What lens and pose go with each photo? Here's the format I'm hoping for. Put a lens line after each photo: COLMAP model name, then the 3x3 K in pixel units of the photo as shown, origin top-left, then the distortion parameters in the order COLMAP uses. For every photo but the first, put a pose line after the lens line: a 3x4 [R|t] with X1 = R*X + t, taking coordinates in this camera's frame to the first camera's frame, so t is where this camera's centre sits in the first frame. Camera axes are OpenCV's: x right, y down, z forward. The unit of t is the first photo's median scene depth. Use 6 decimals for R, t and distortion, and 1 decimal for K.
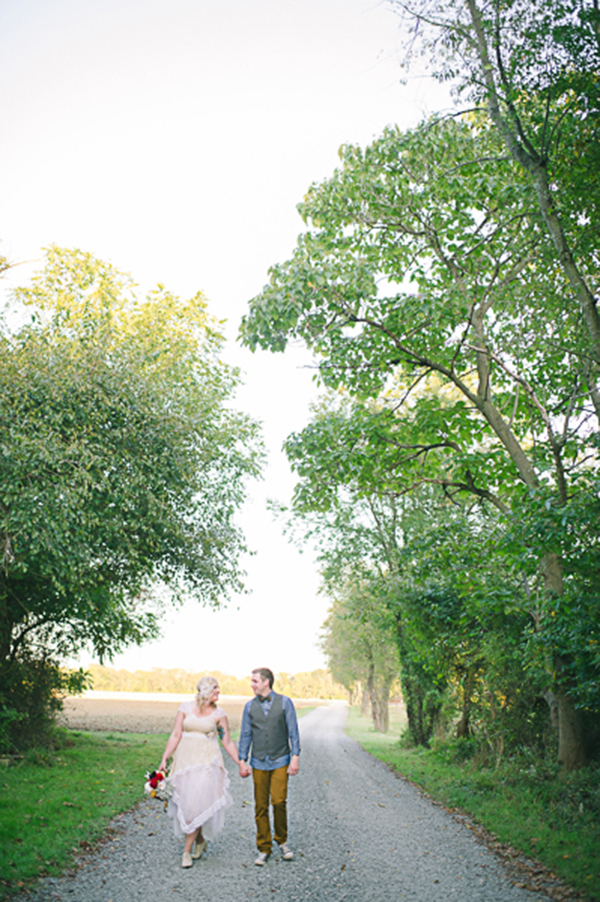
lens RADIAL K [[890.2, 0, 300.0], [0, 890.2, 451.0], [0, 0, 1]] dist [-0.101919, 0.088954]
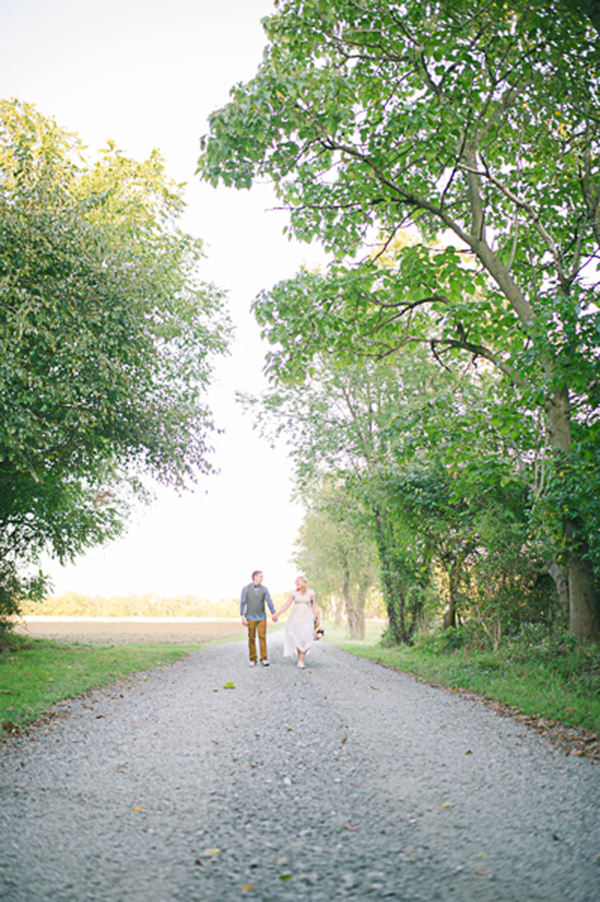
lens RADIAL K [[883.4, 0, 300.0], [0, 883.4, 451.0], [0, 0, 1]] dist [-0.099090, 0.084267]
pose [[0.999157, -0.022487, 0.034332, -0.003946], [0.019521, 0.996239, 0.084417, 0.063039], [-0.036101, -0.083676, 0.995839, 0.103215]]
